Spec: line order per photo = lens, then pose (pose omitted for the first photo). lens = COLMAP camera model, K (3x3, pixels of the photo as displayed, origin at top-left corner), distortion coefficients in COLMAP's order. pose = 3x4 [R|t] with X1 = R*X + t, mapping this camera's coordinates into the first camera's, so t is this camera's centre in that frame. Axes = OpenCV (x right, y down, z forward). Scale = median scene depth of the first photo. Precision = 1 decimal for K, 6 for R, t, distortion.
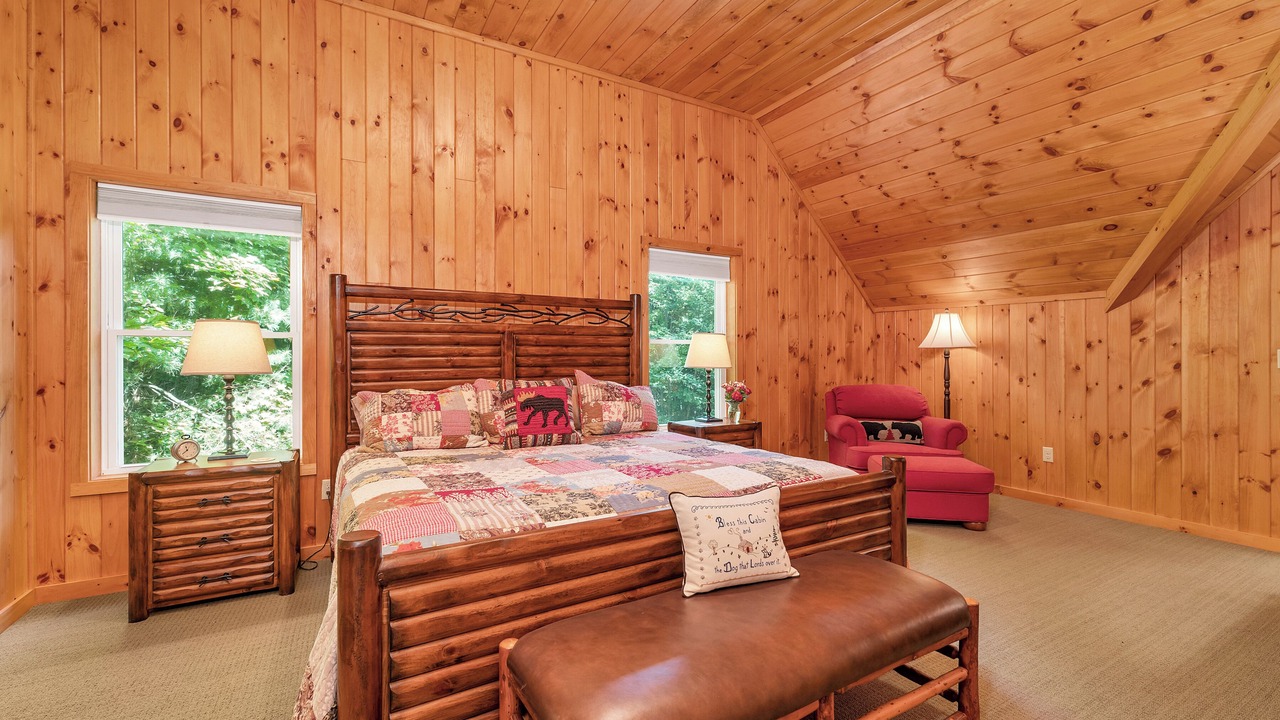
lens RADIAL K [[536.5, 0, 640.8], [0, 536.5, 362.1], [0, 0, 1]] dist [0.000700, 0.000130]
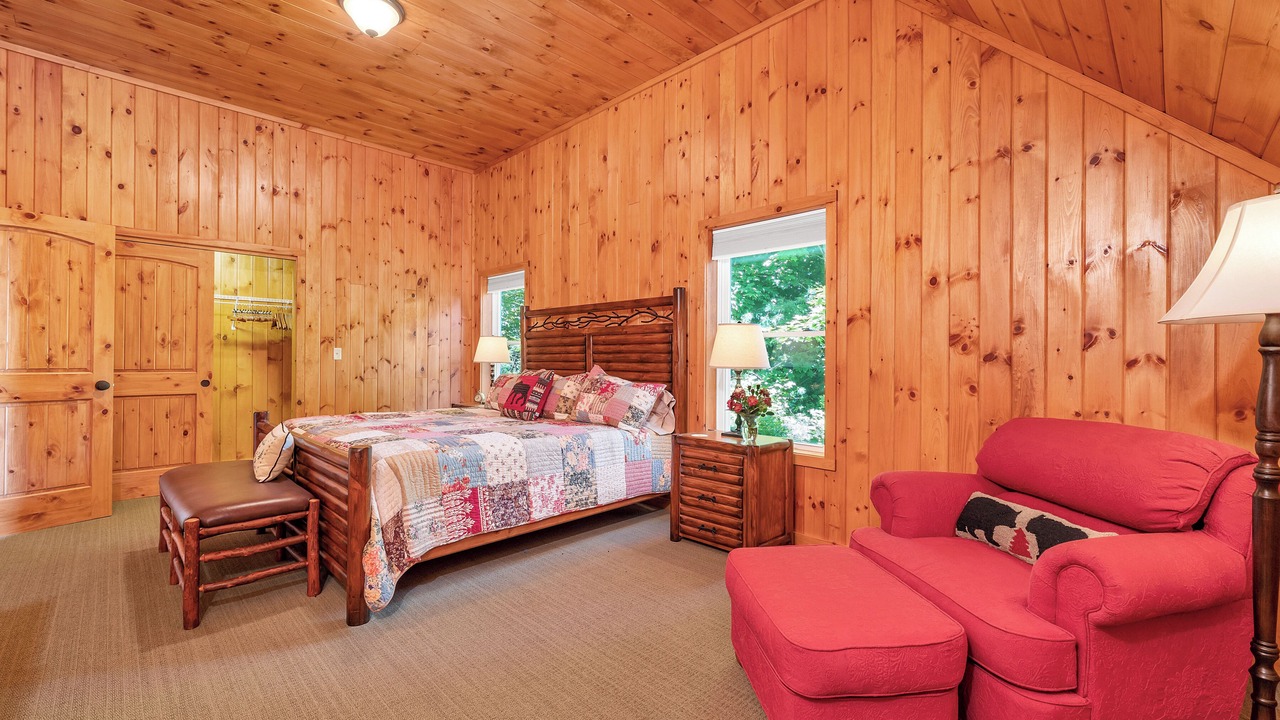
lens RADIAL K [[536.5, 0, 640.8], [0, 536.5, 362.1], [0, 0, 1]] dist [0.000700, 0.000130]
pose [[0.252930, 0.010101, -0.967432, 0.898933], [-0.012716, 0.999894, 0.007116, -0.001195], [0.967401, 0.010502, 0.253032, 0.702576]]
